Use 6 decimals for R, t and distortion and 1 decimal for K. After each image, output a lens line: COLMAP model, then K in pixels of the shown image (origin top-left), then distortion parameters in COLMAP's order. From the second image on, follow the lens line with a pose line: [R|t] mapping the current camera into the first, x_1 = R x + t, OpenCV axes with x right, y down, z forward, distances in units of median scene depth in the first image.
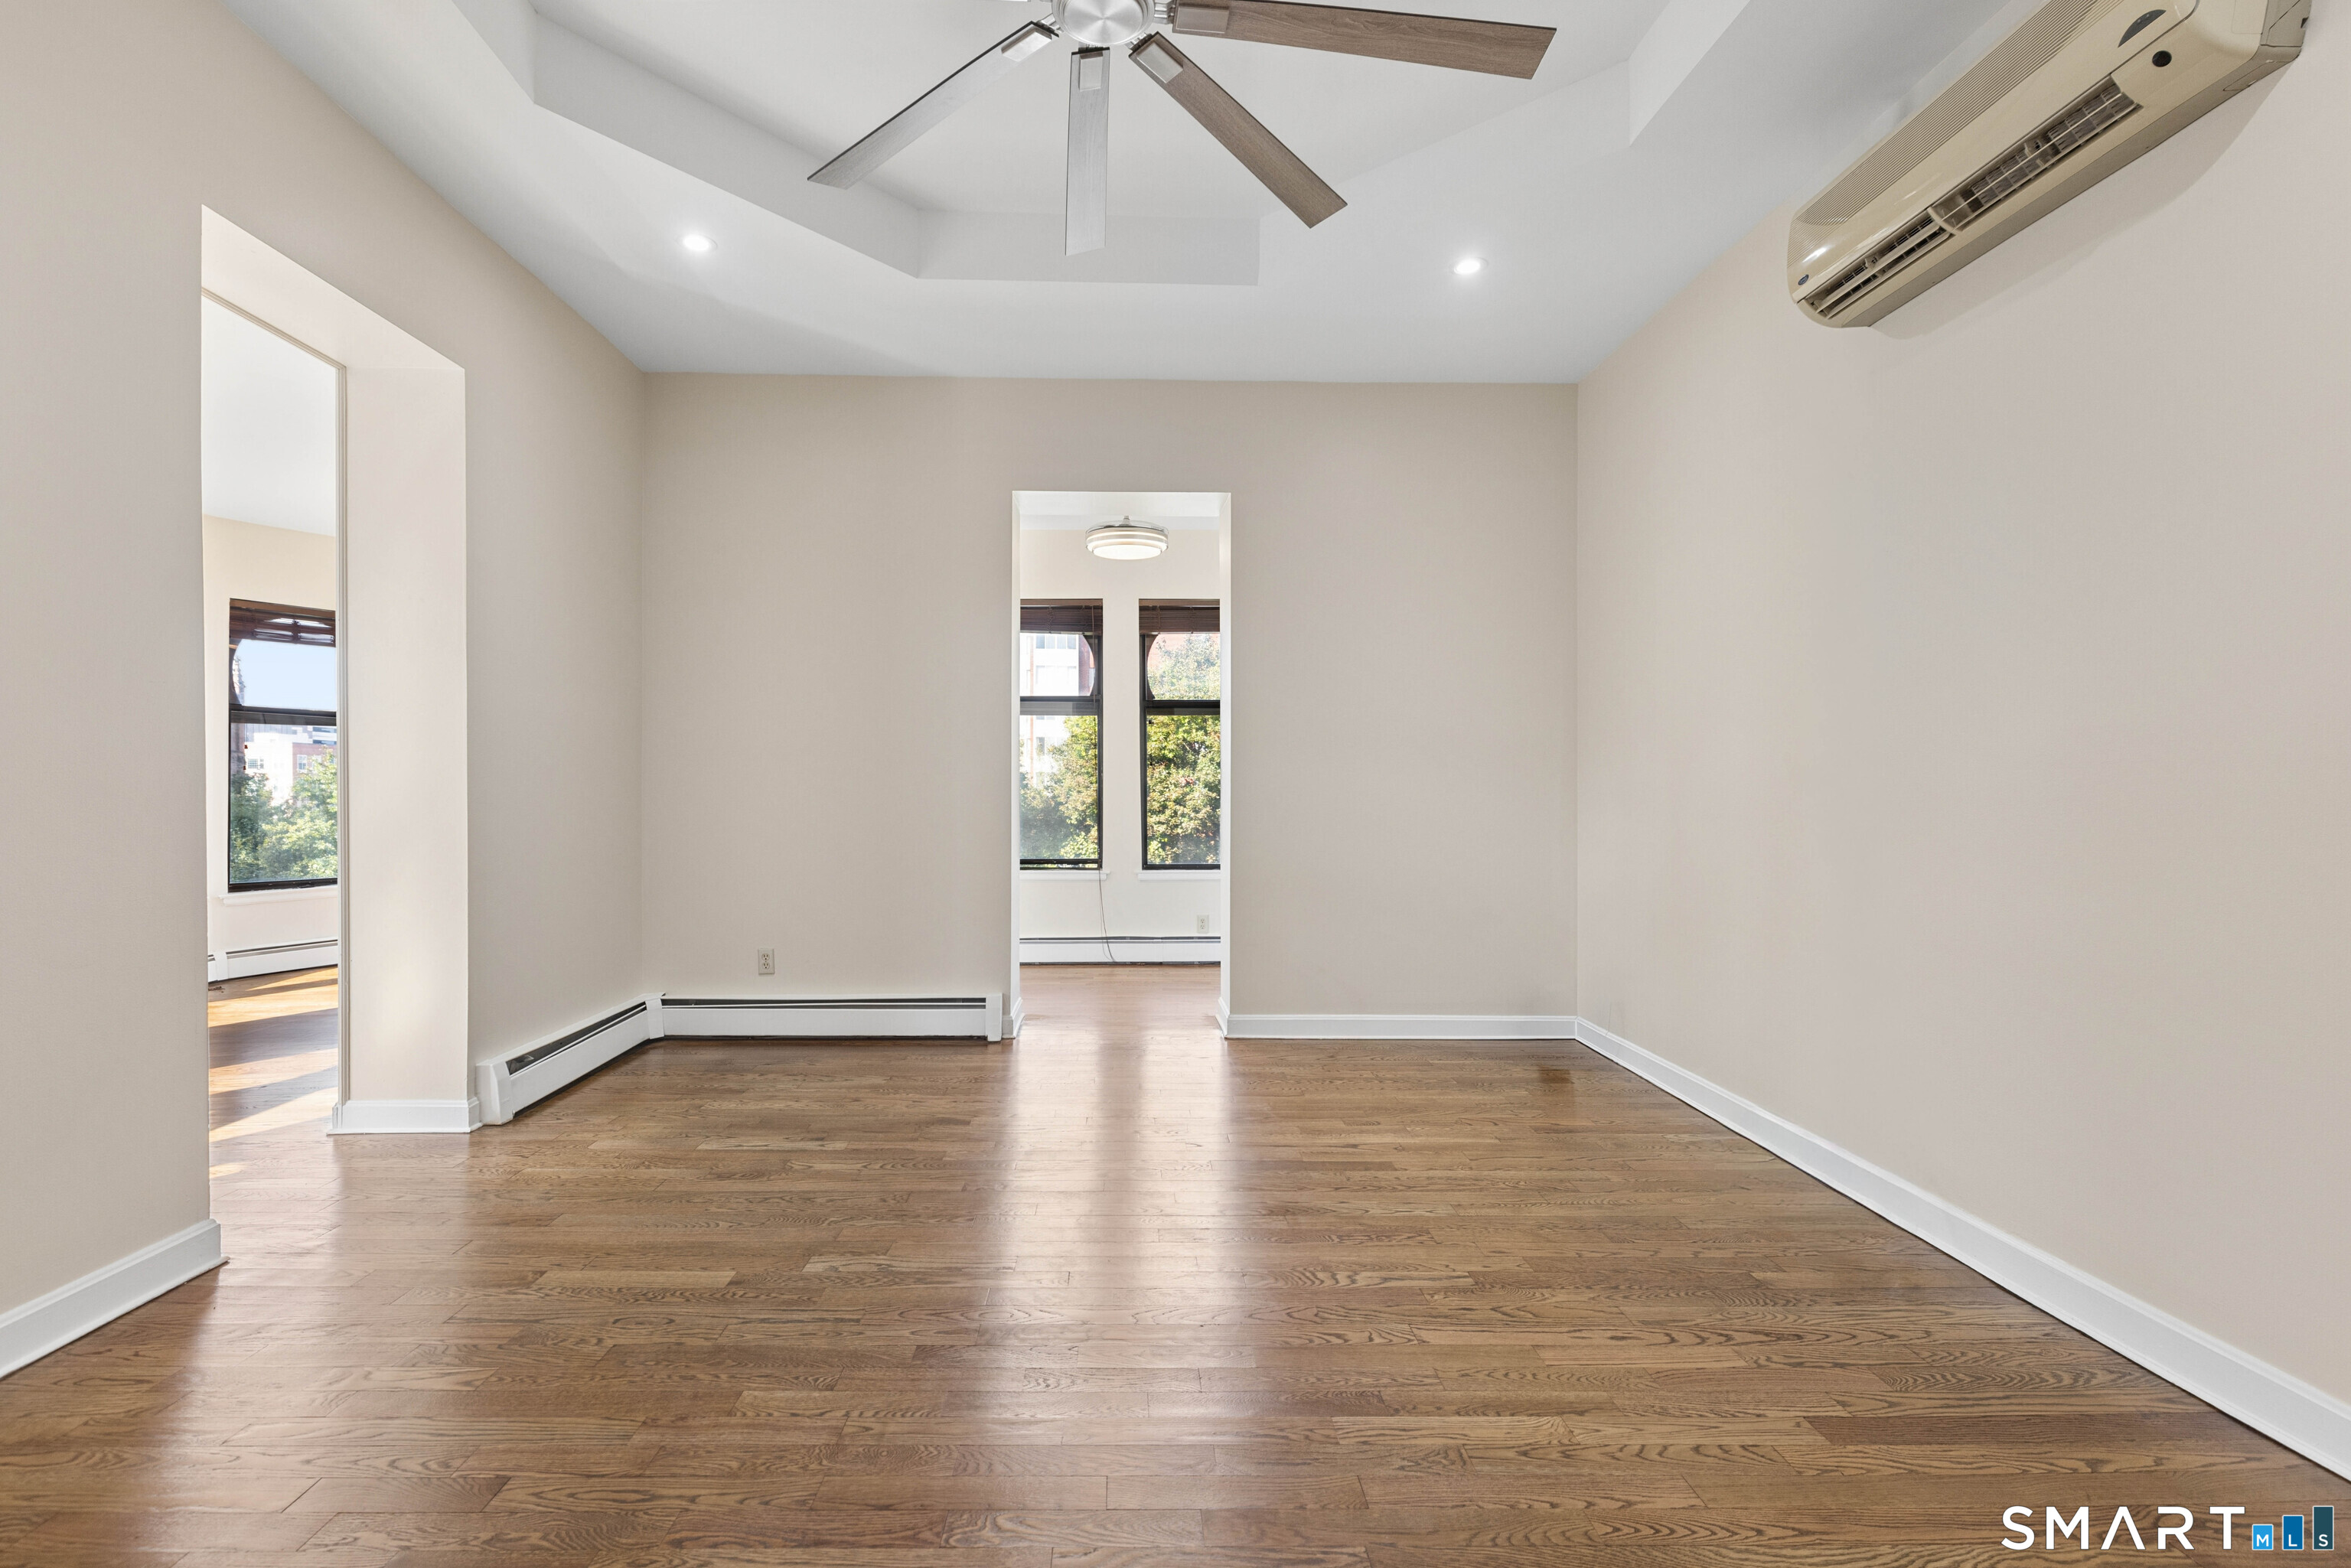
lens RADIAL K [[896.0, 0, 1161.5], [0, 896.0, 789.0], [0, 0, 1]] dist [0.003701, 0.000175]
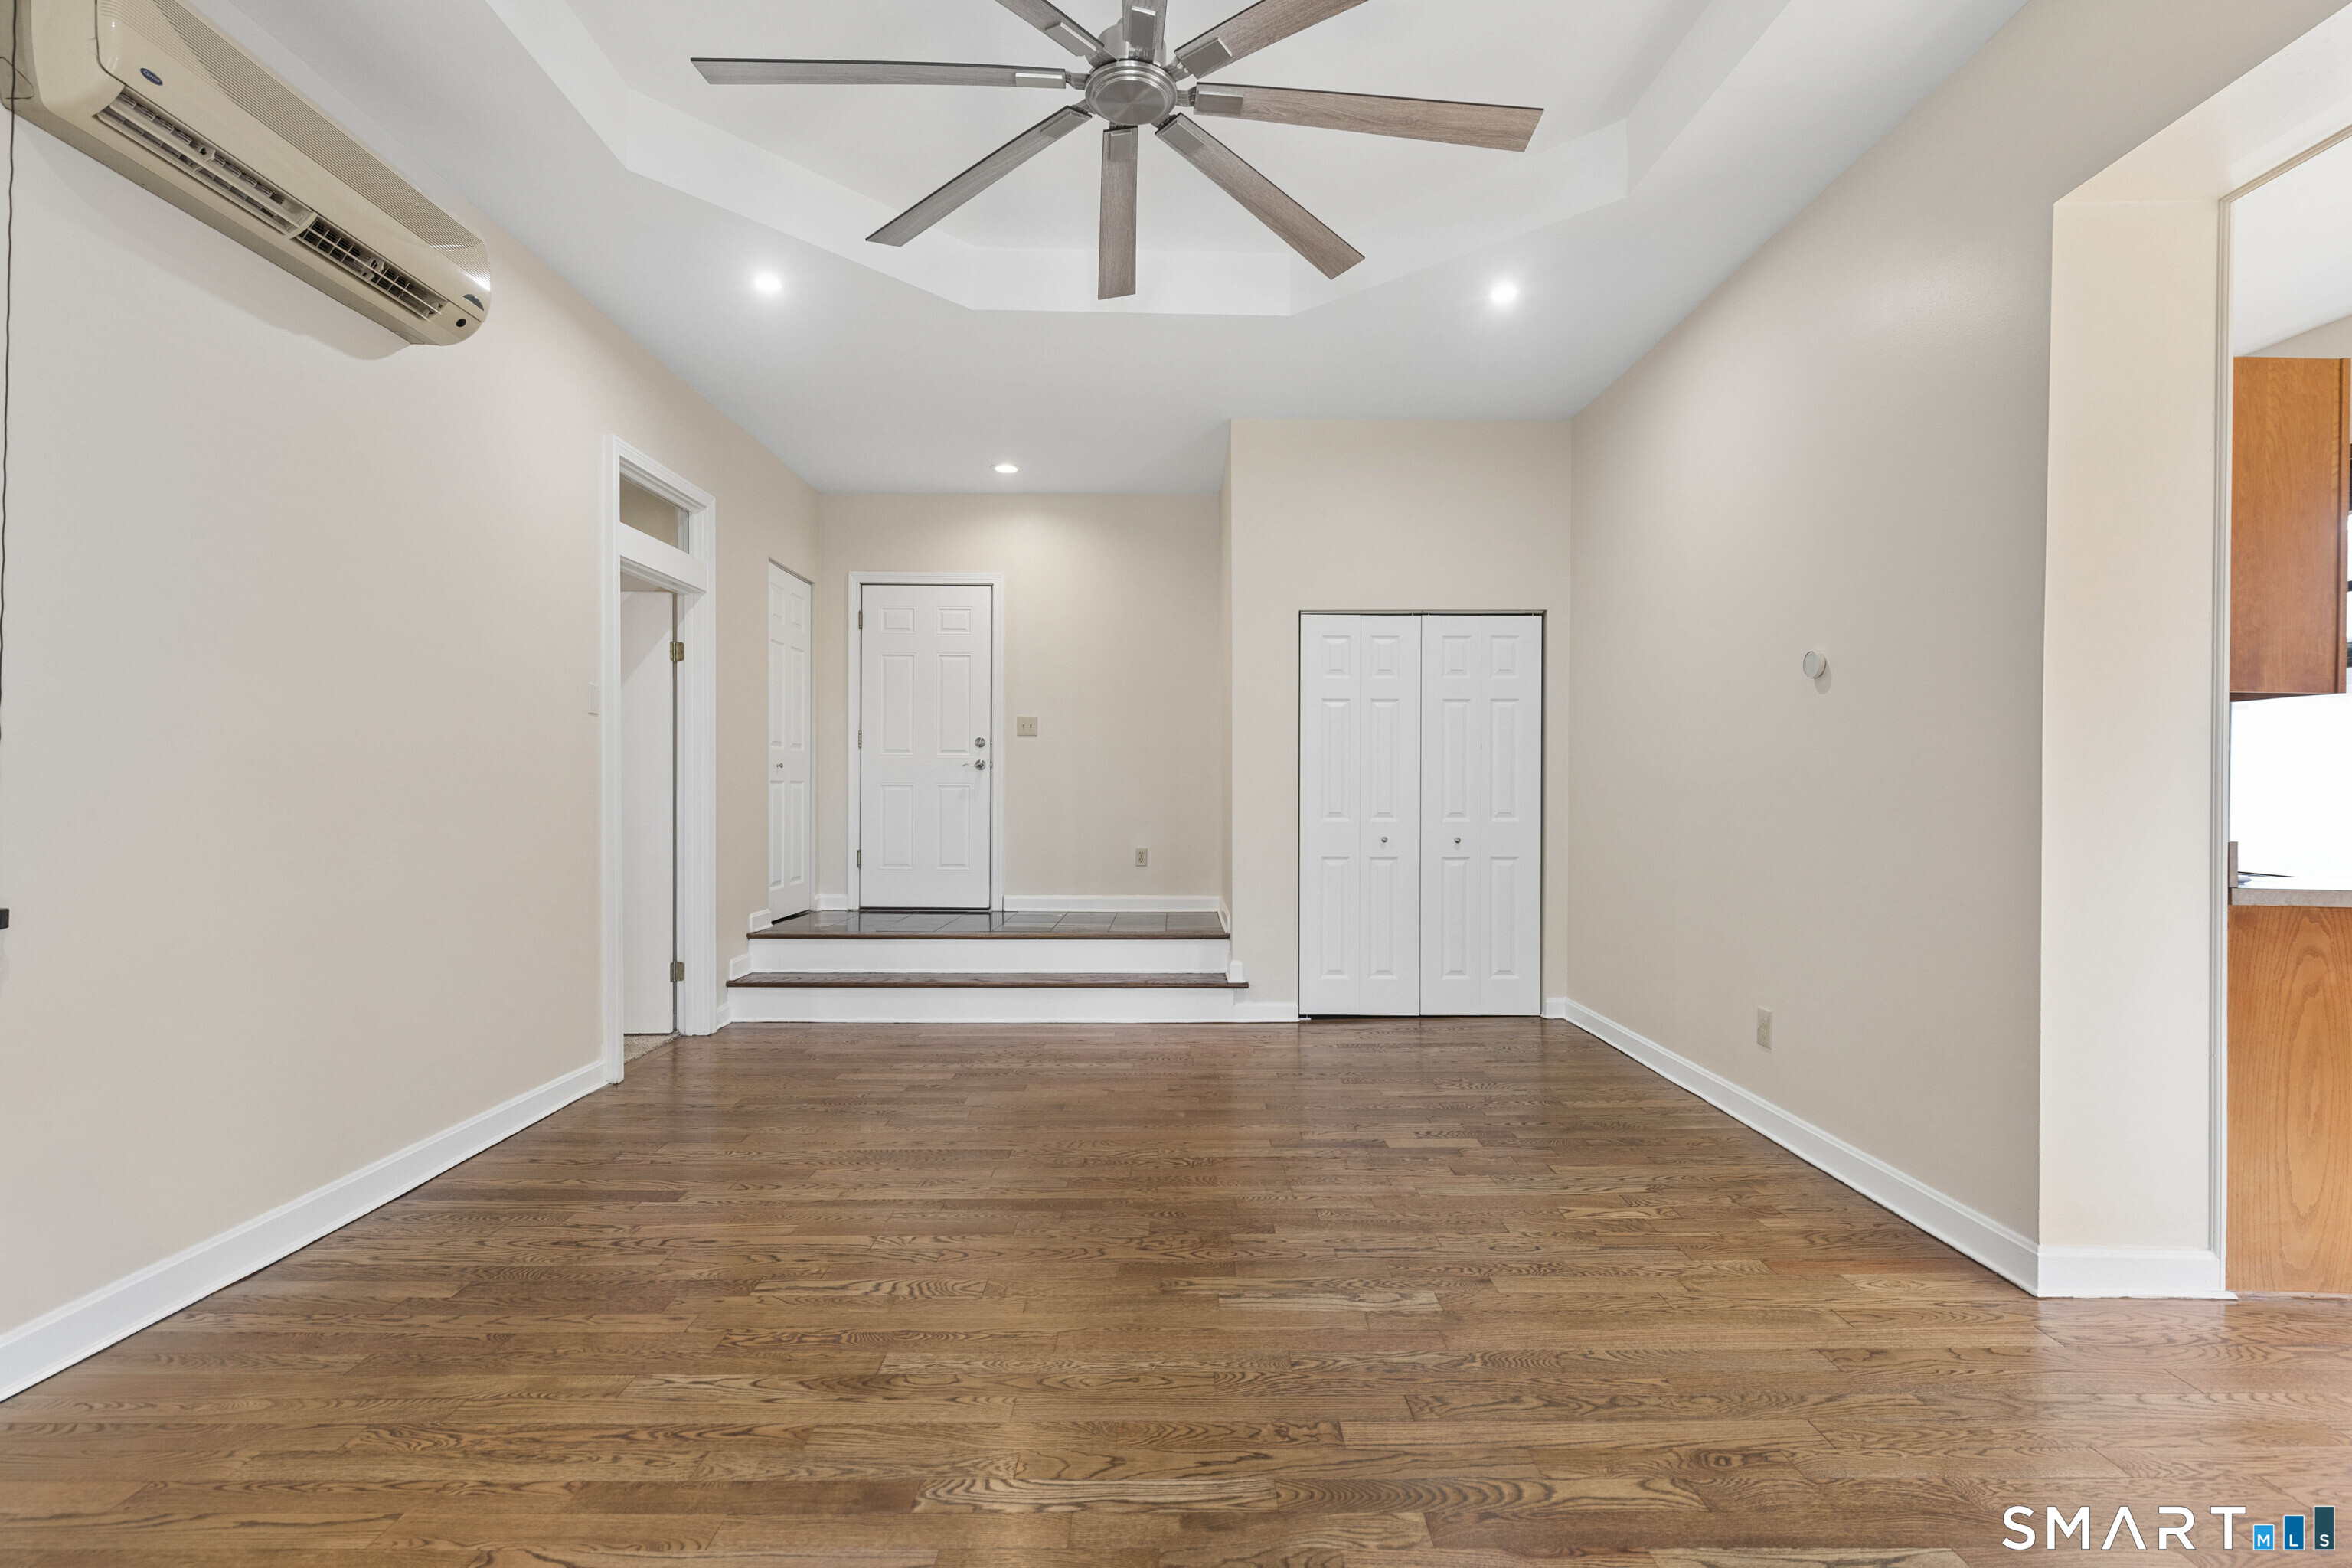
lens RADIAL K [[896.4, 0, 1189.8], [0, 896.4, 795.9], [0, 0, 1]] dist [0.003701, 0.000175]
pose [[-0.999655, -0.008932, 0.024686, -0.148187], [-0.008836, 0.999953, 0.003987, -0.005820], [-0.024721, 0.003767, -0.999687, 1.908496]]
